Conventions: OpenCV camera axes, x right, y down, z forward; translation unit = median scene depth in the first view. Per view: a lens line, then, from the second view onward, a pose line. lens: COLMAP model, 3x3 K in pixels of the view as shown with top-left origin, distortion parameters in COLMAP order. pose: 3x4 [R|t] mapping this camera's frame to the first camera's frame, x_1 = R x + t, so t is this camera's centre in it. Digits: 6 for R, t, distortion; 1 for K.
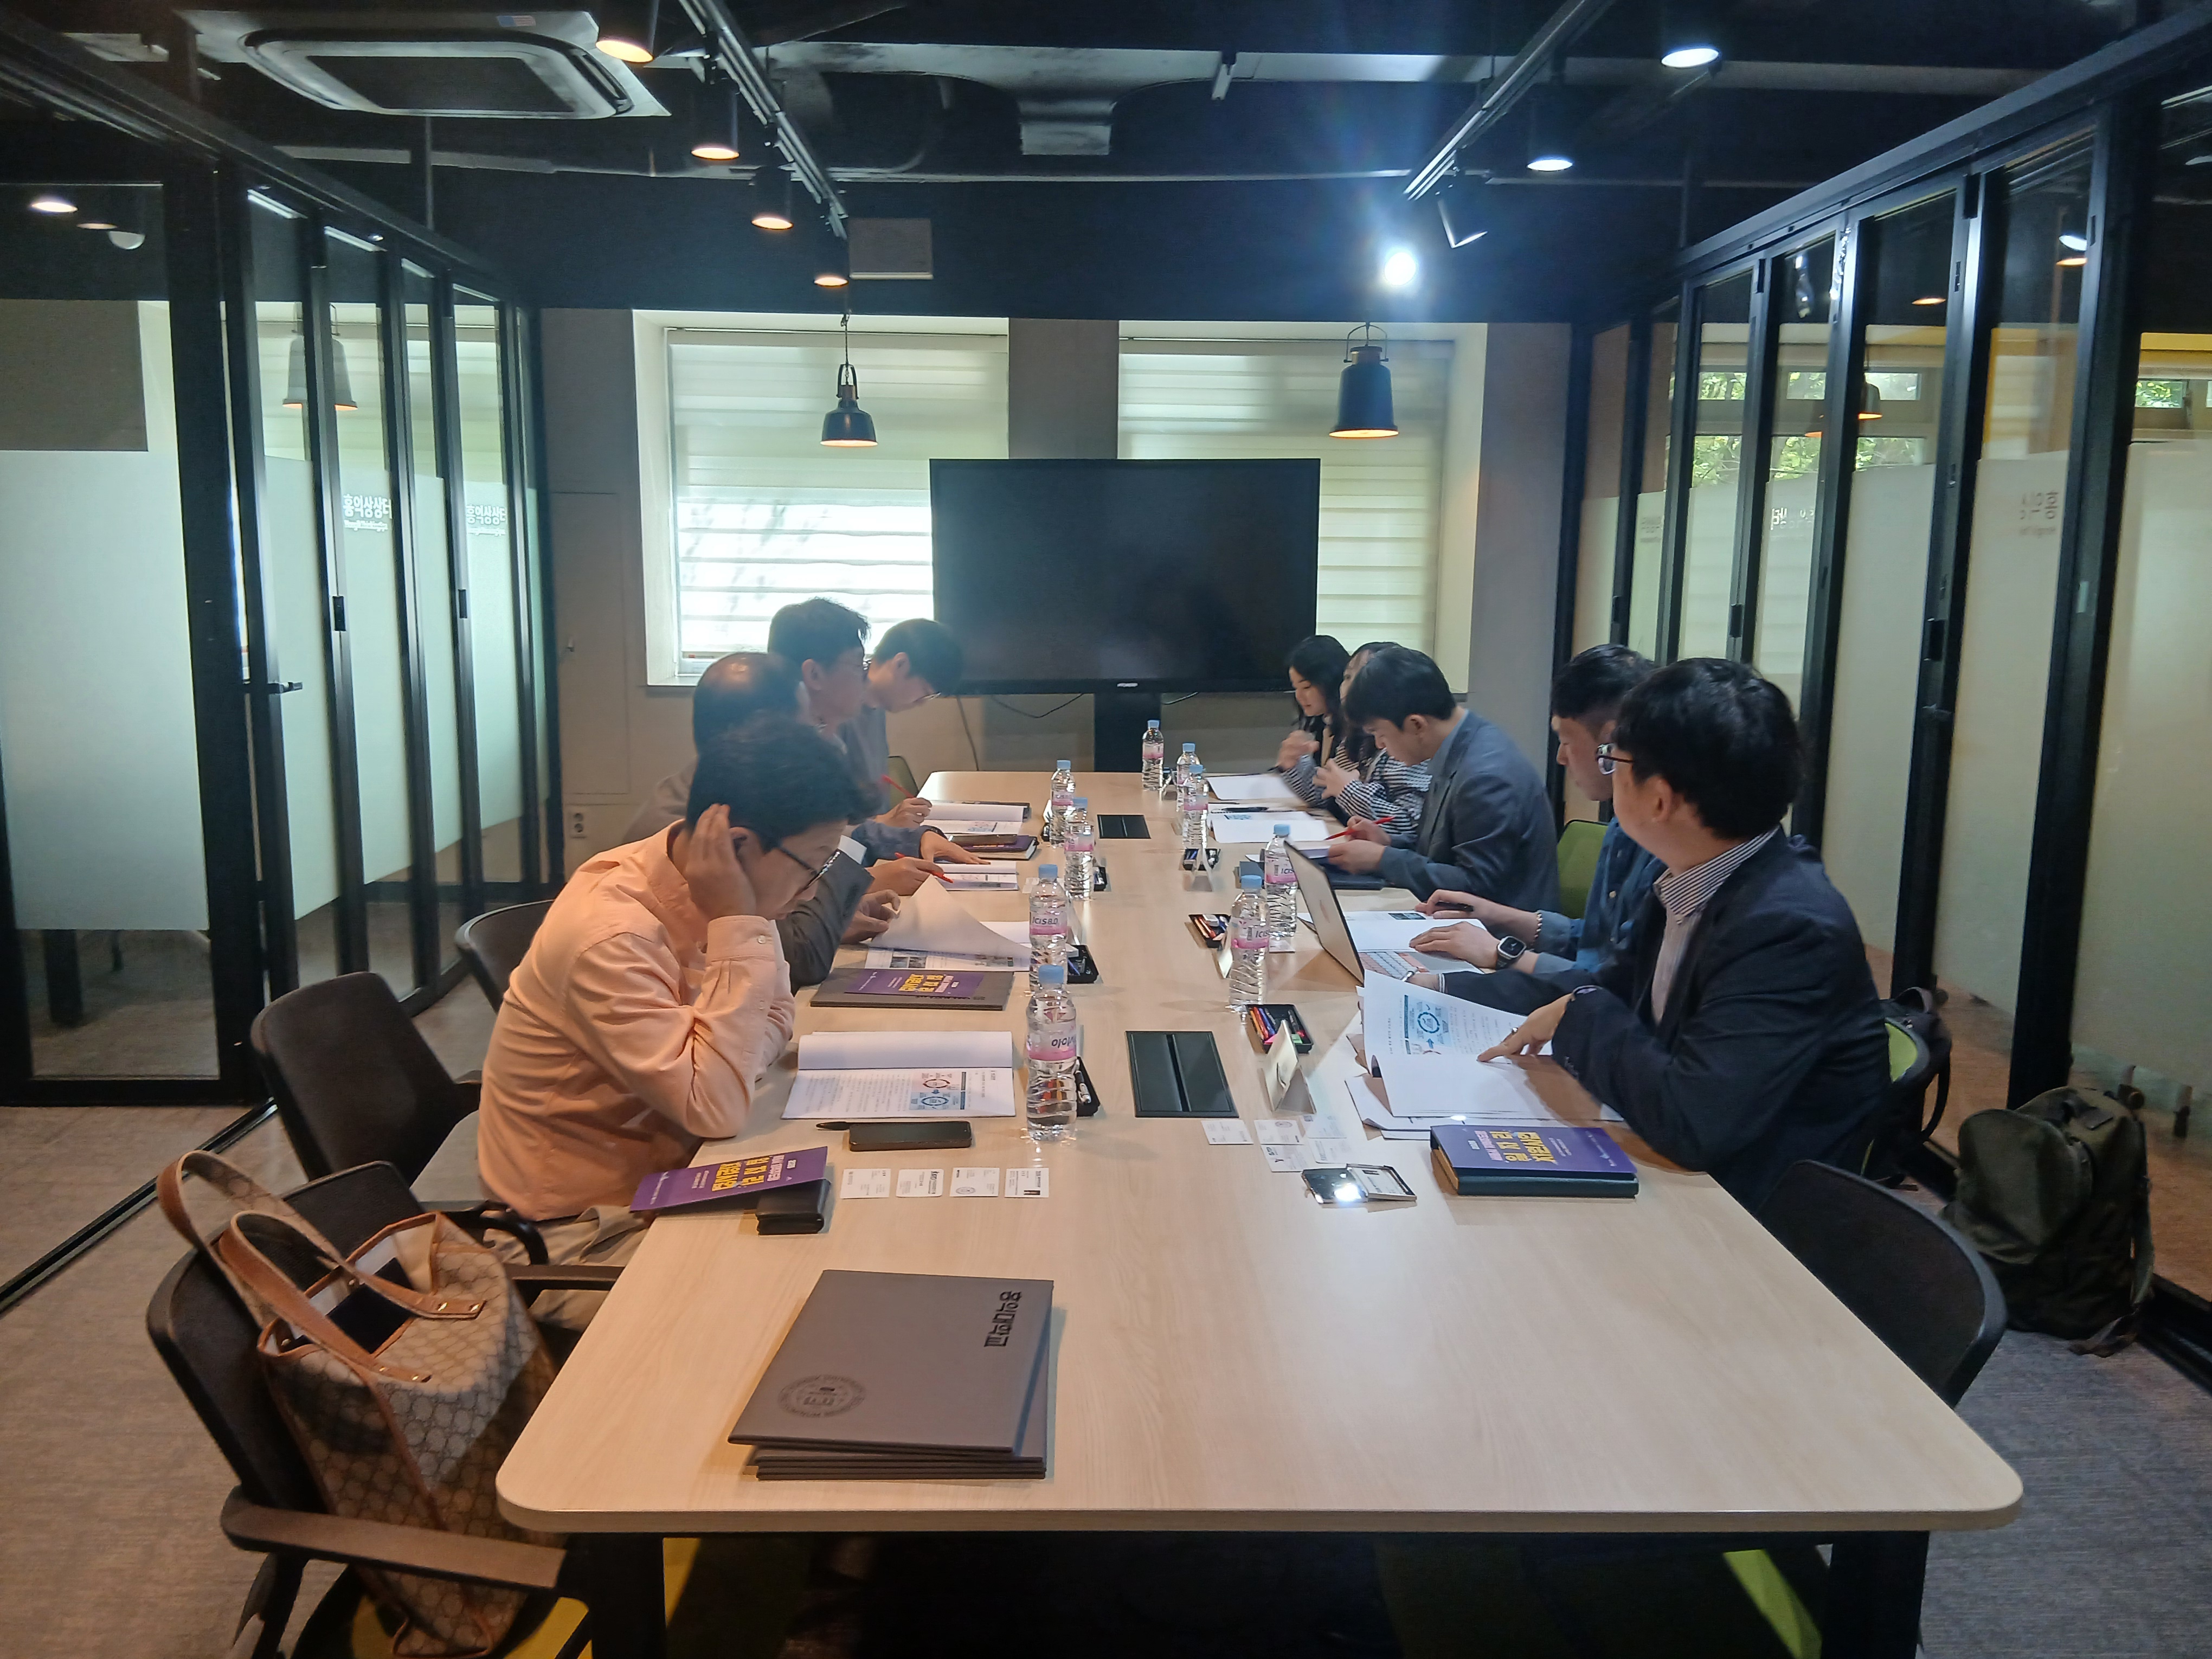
lens RADIAL K [[1660.3, 0, 1116.7], [0, 1660.3, 837.1], [0, 0, 1]] dist [0.117527, -0.165129]
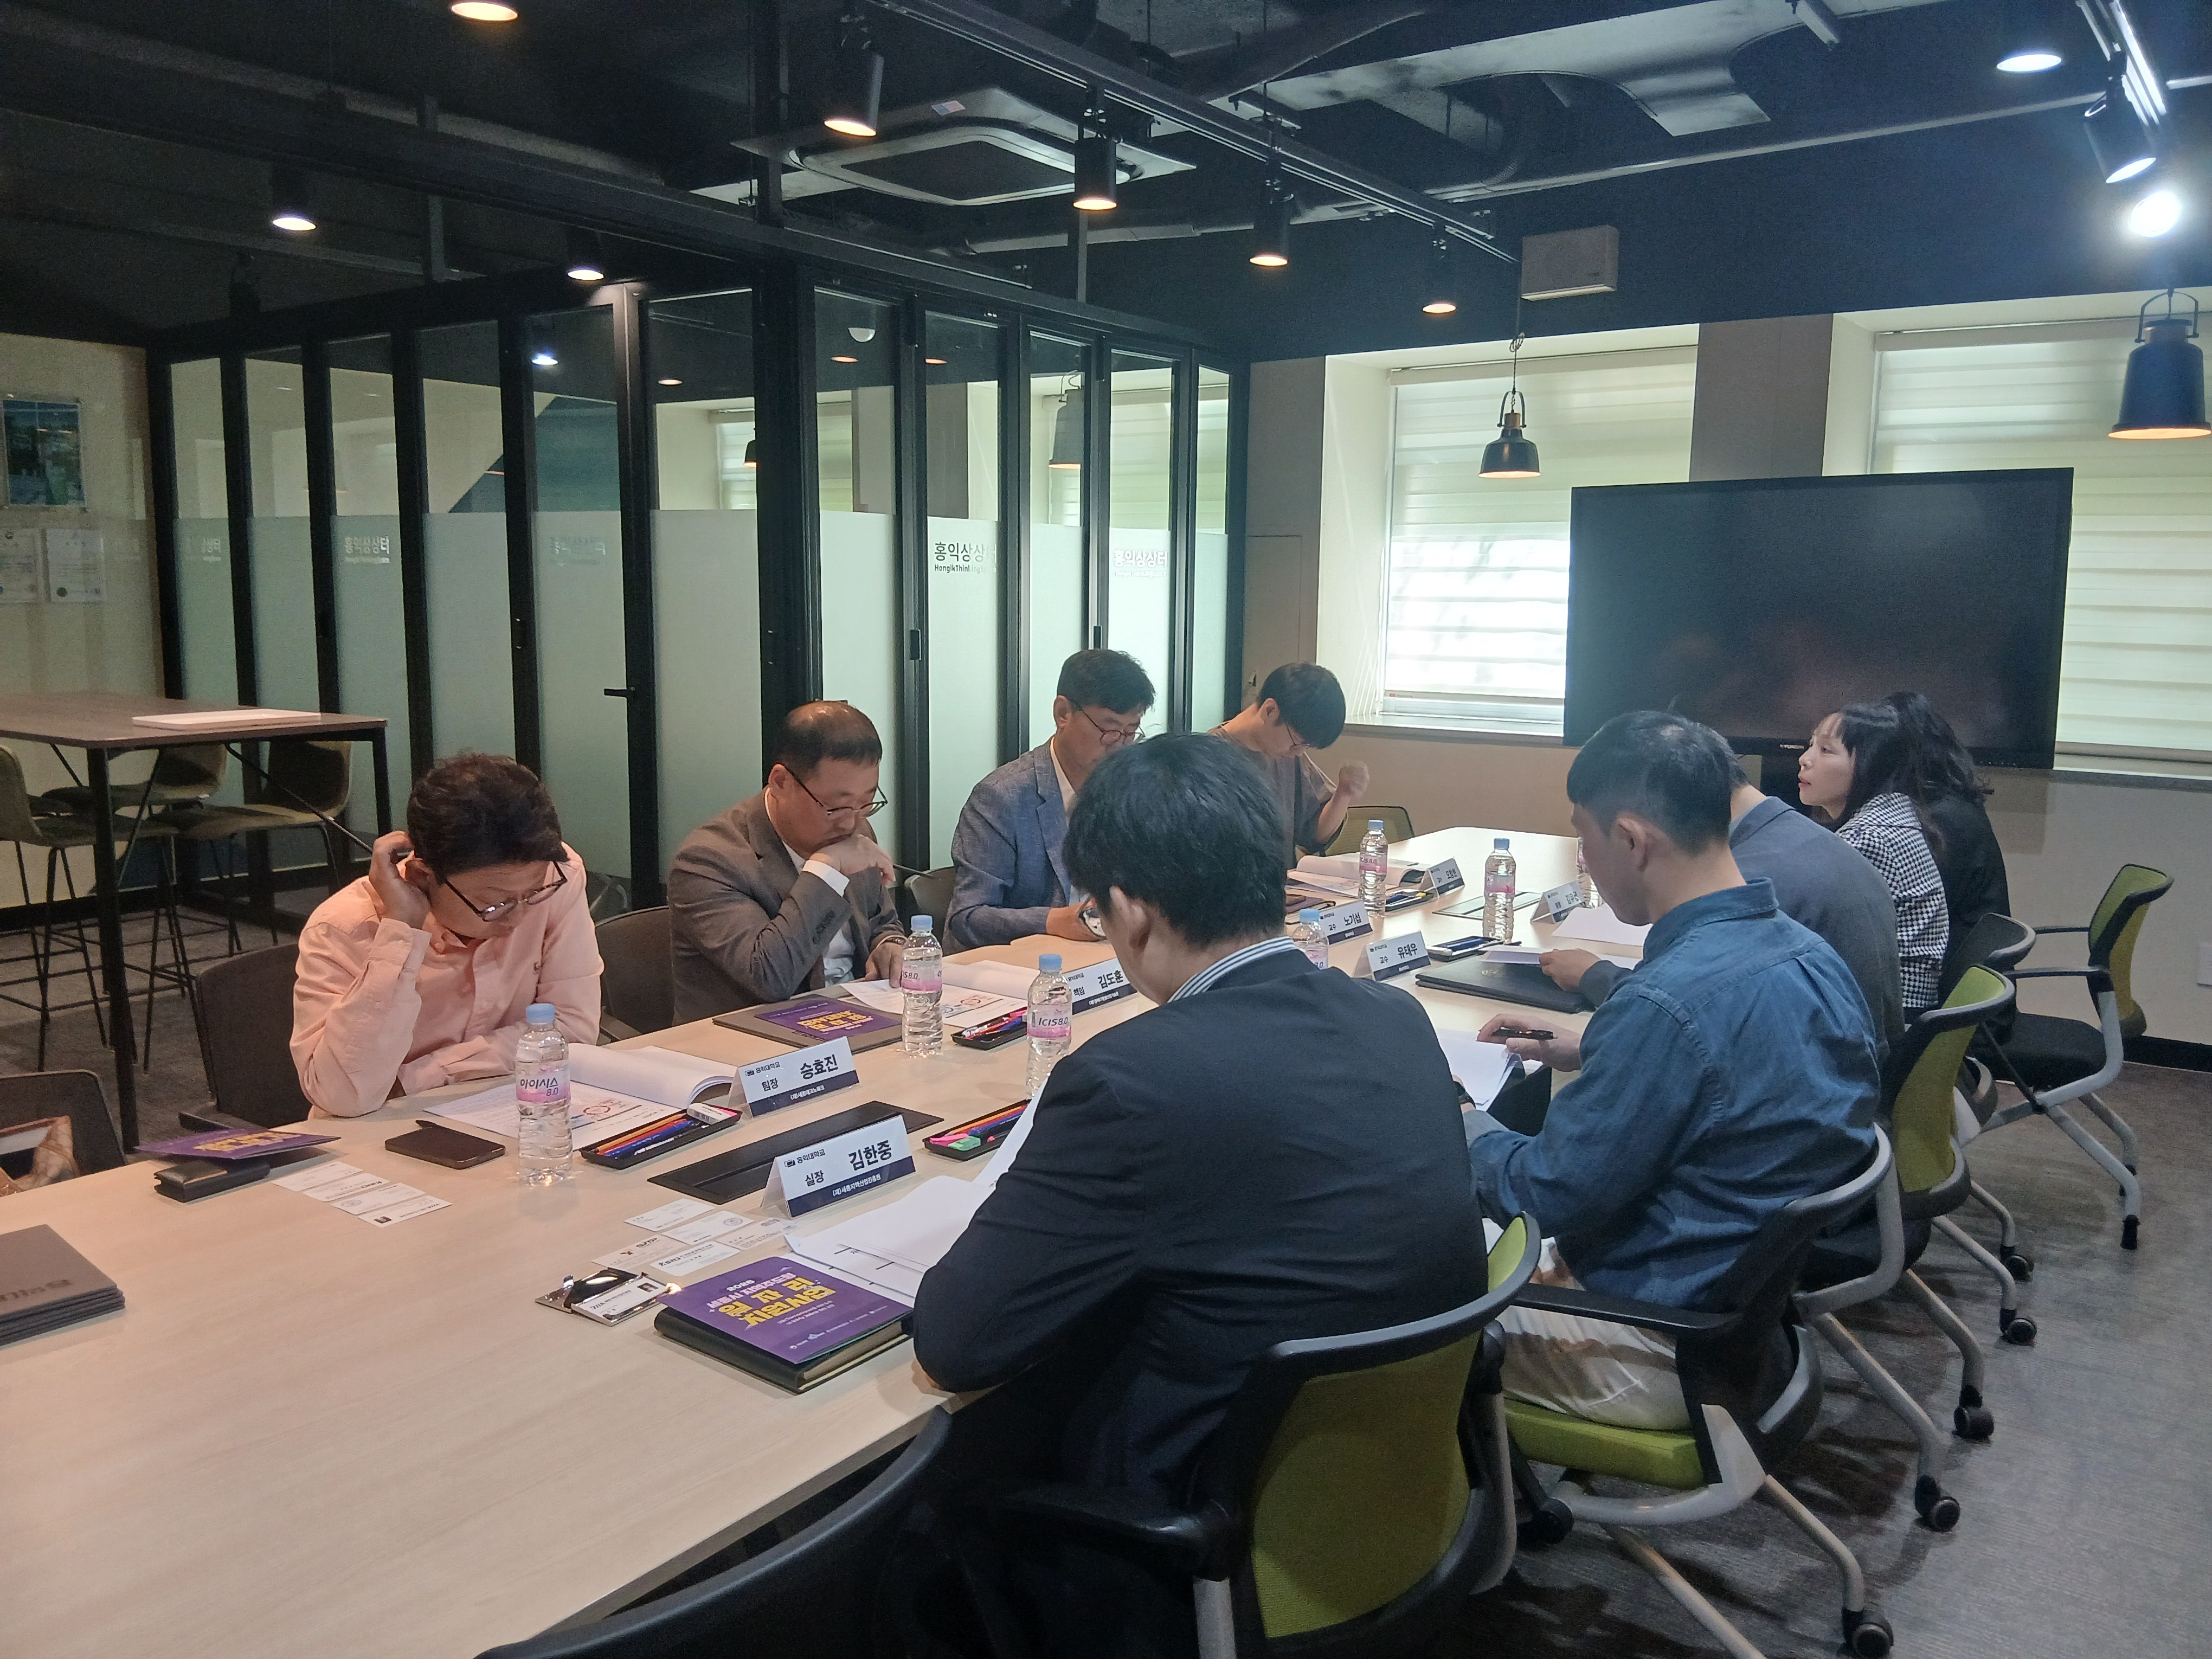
lens RADIAL K [[1660.3, 0, 1116.7], [0, 1660.3, 837.1], [0, 0, 1]] dist [0.117527, -0.165129]
pose [[0.791379, 0.093339, -0.604158, 0.254744], [-0.106941, 0.994174, 0.013513, -0.021904], [0.601899, 0.053915, 0.796750, 0.126268]]
